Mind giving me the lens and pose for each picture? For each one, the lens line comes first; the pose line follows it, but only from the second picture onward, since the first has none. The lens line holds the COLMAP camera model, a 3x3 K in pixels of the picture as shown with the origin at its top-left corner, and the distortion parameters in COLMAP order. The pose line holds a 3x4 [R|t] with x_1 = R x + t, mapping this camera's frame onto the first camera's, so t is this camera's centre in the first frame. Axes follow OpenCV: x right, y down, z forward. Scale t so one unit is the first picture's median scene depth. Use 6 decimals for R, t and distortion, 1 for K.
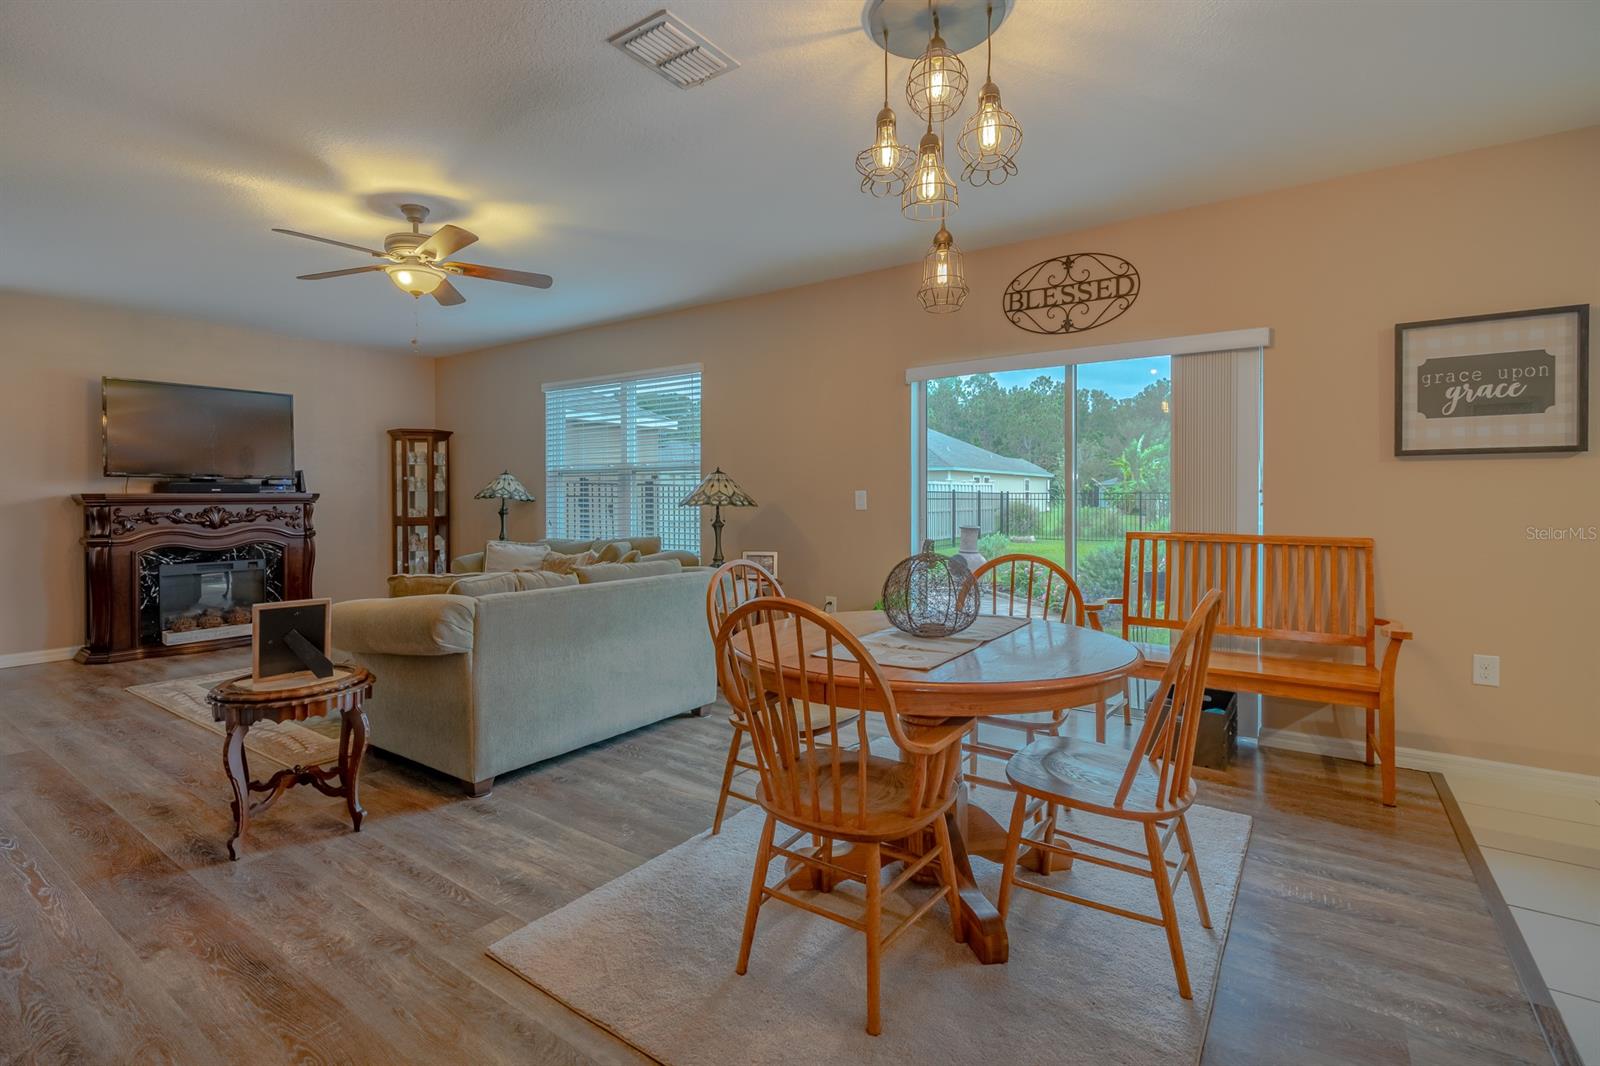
lens RADIAL K [[747.3, 0, 775.5], [0, 747.3, 499.9], [0, 0, 1]] dist [0.003527, -0.000353]
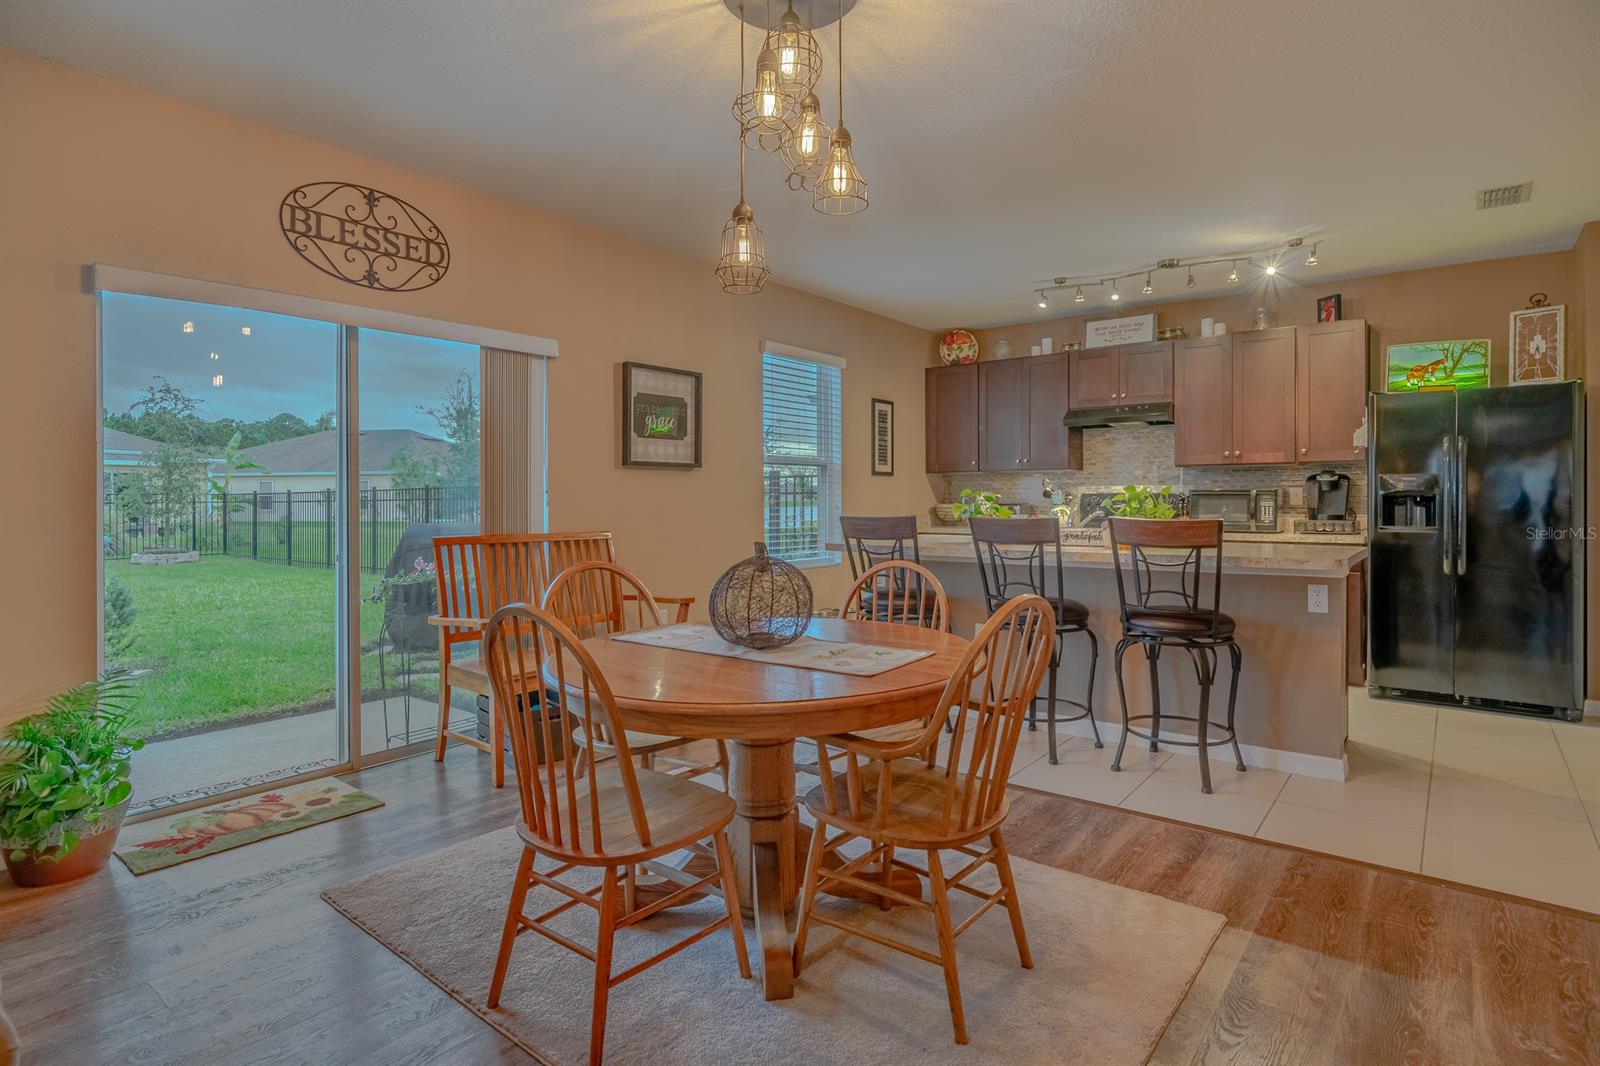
lens RADIAL K [[860.8, 0, 773.4], [0, 860.8, 500.2], [0, 0, 1]] dist [-0.000771, 0.002028]
pose [[0.048901, -0.002414, 0.998801, -0.566911], [0.007660, 0.999969, 0.002042, -0.000391], [-0.998774, 0.007551, 0.048918, 0.627408]]
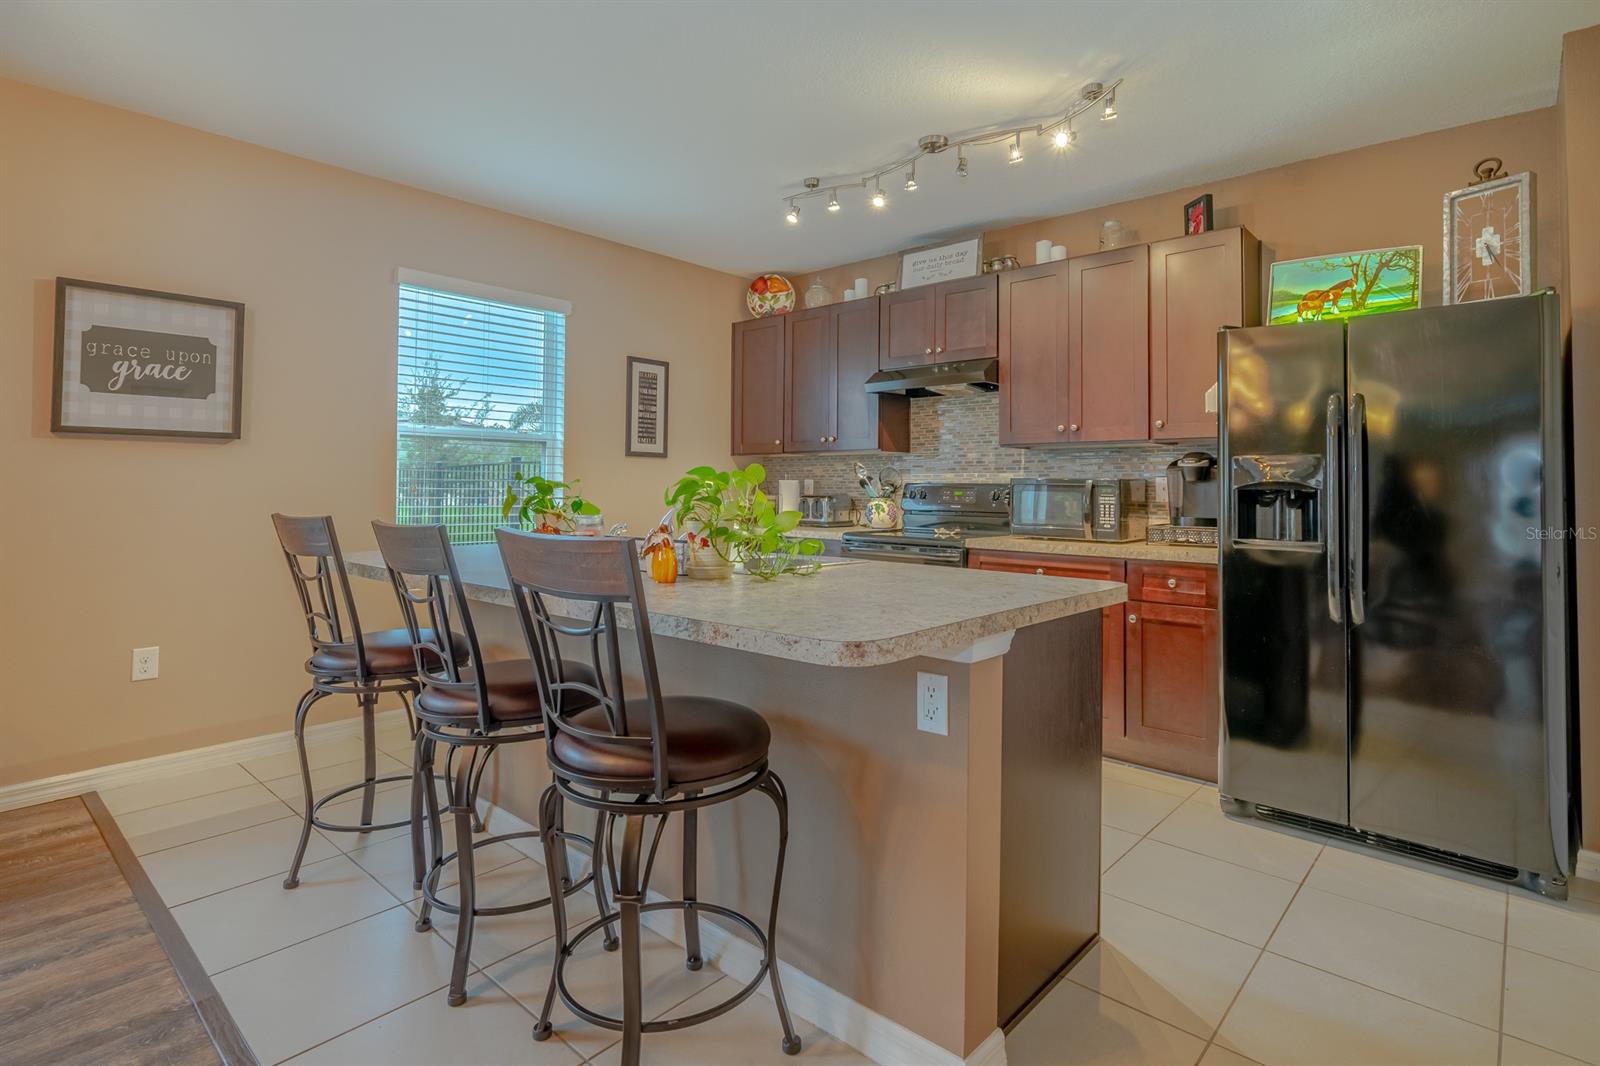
lens RADIAL K [[801.7, 0, 806.6], [0, 801.7, 463.1], [0, 0, 1]] dist [-0.000508, 0.000464]
pose [[0.110709, 0.028954, 0.993431, 0.023167], [-0.003238, 0.999581, -0.028772, -0.000076], [-0.993848, -0.000031, 0.110757, 0.050928]]
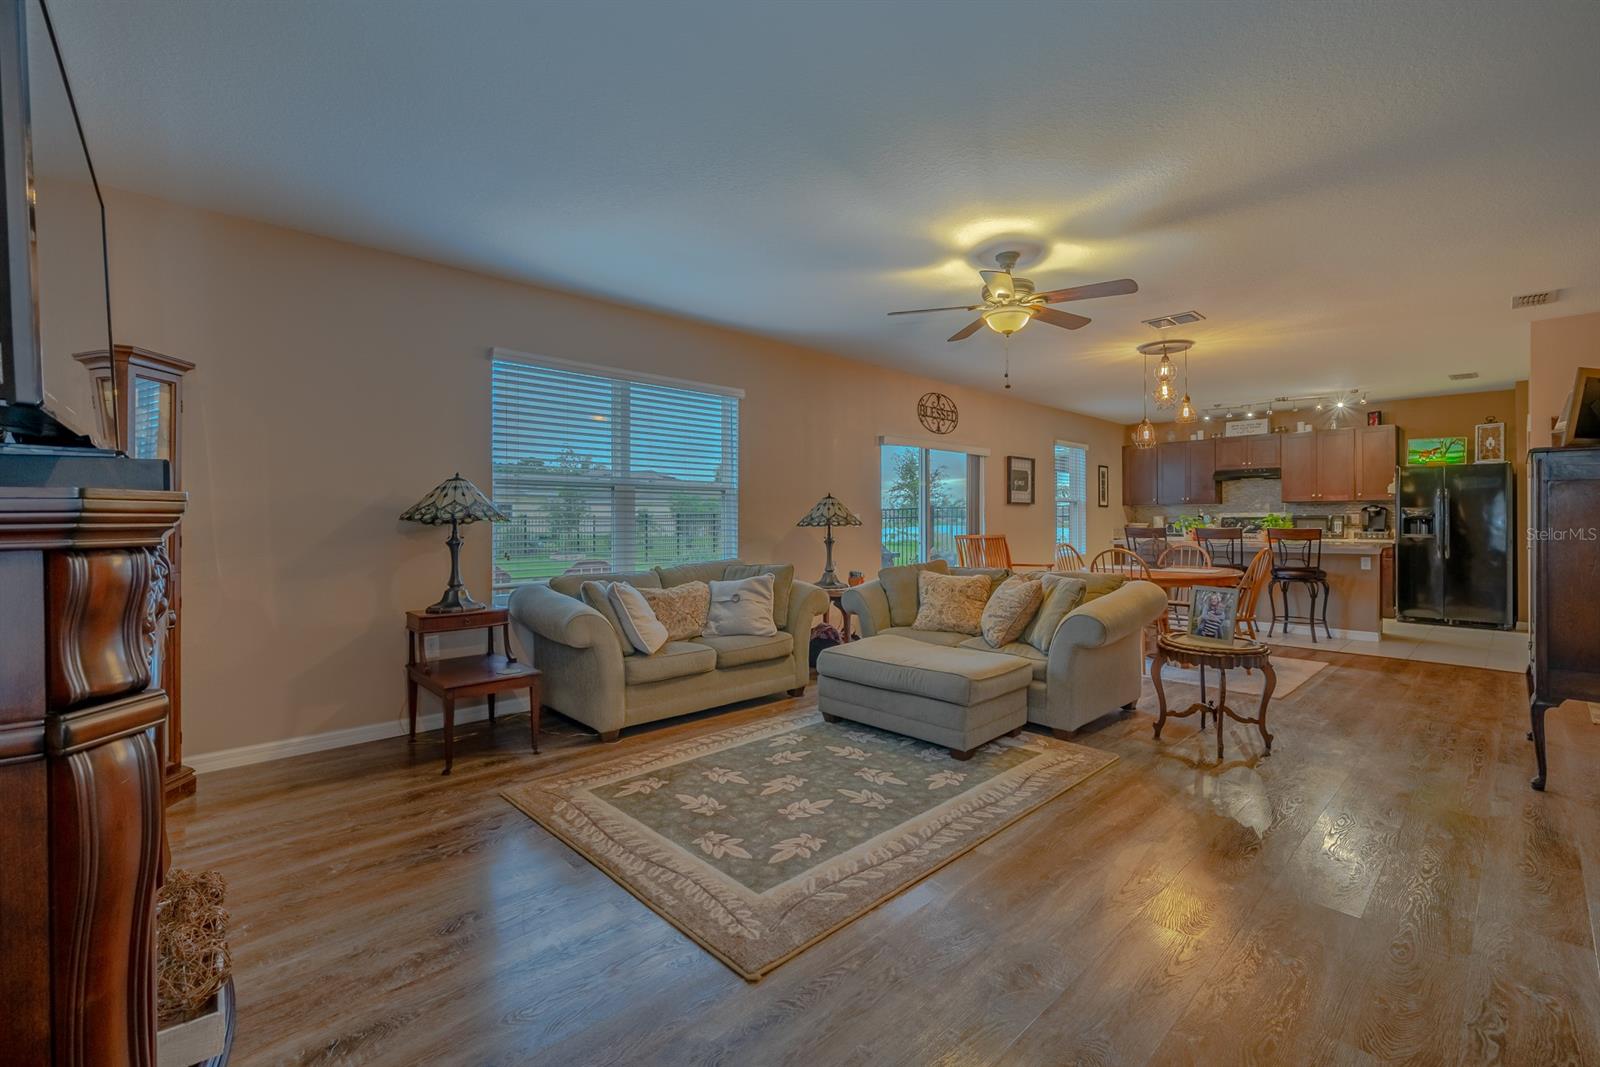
lens RADIAL K [[704.5, 0, 766.6], [0, 704.5, 515.4], [0, 0, 1]] dist [-0.003337, -0.001095]
pose [[0.198593, 0.007221, 0.980055, -1.715729], [0.005365, 0.999950, -0.008455, 0.000154], [-0.980067, 0.006937, 0.198545, 1.252653]]
